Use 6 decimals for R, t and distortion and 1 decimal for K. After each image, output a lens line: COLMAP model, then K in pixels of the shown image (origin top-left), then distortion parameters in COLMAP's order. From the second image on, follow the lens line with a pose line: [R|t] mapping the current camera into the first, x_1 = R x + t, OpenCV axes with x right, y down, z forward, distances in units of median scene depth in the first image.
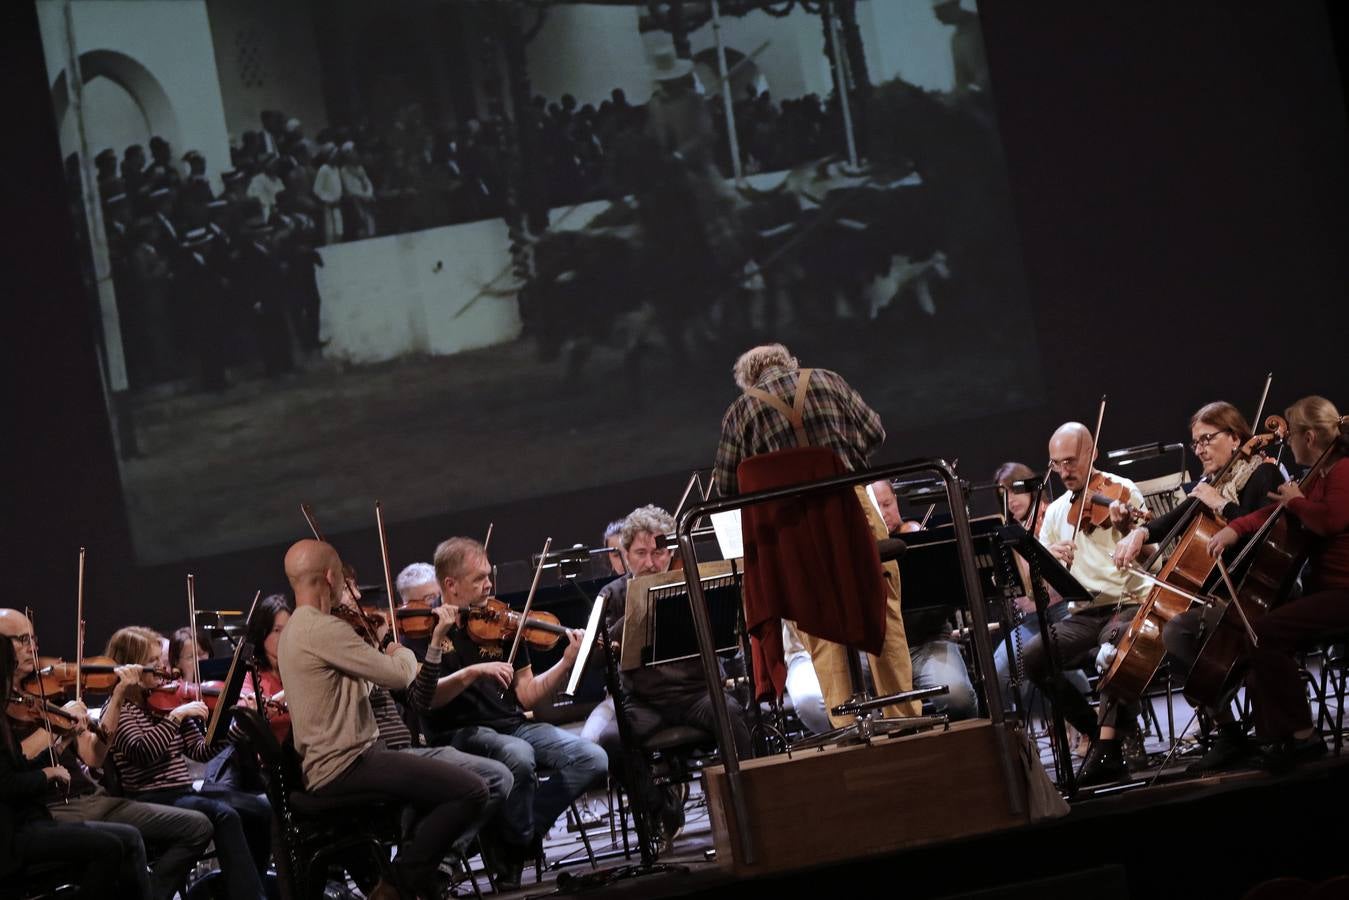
lens RADIAL K [[6595.4, 0, 674.5], [0, 6595.4, 450.0], [0, 0, 1]] dist [-0.090548, -0.350166]
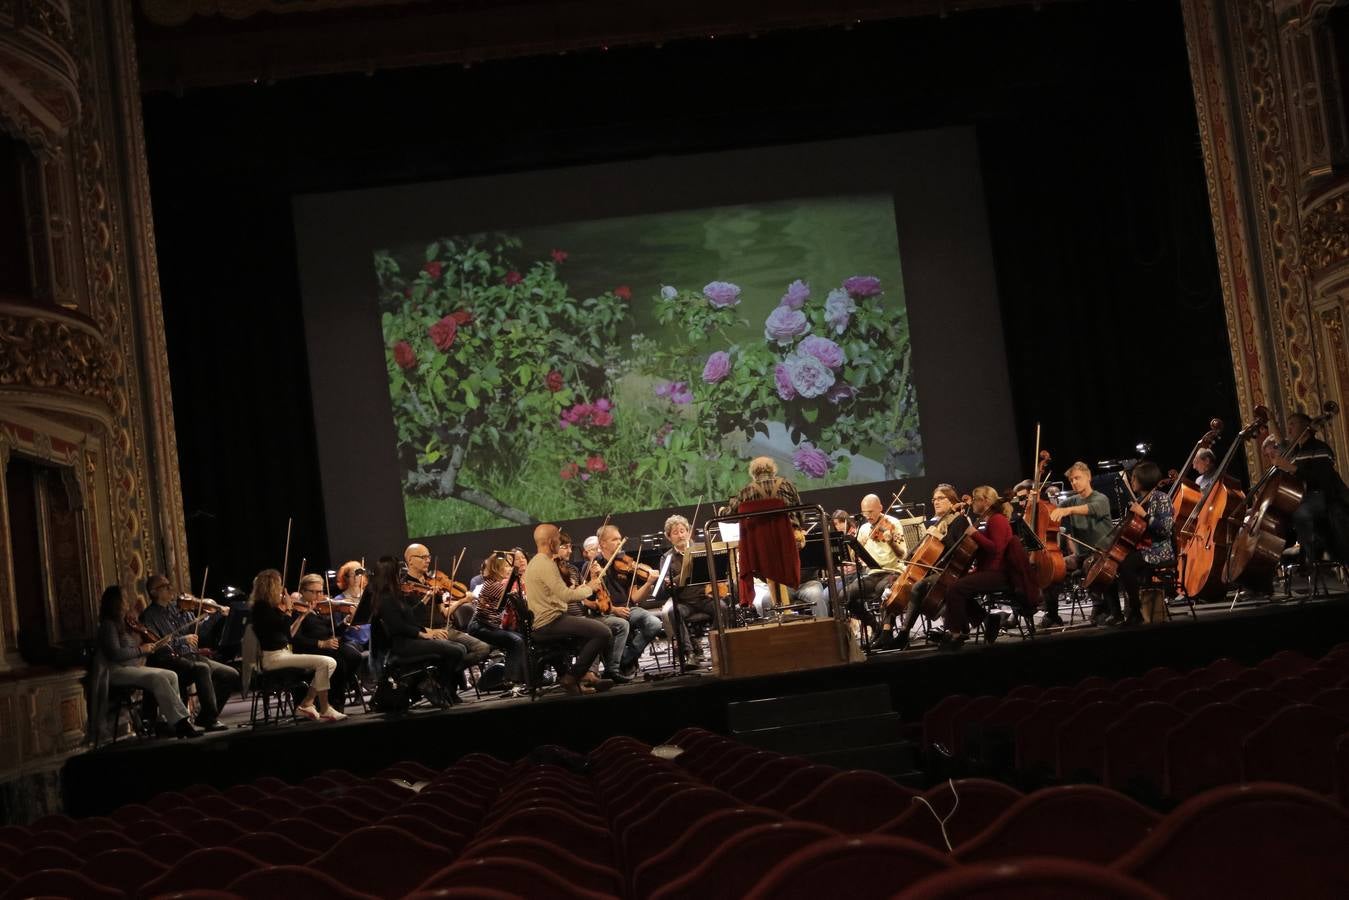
lens RADIAL K [[6595.4, 0, 674.5], [0, 6595.4, 450.0], [0, 0, 1]] dist [-0.090548, -0.350166]
pose [[0.998123, 0.057757, 0.020367, -0.059068], [-0.057802, 0.998327, 0.001594, -0.018557], [-0.020241, -0.002768, 0.999791, -1.325078]]
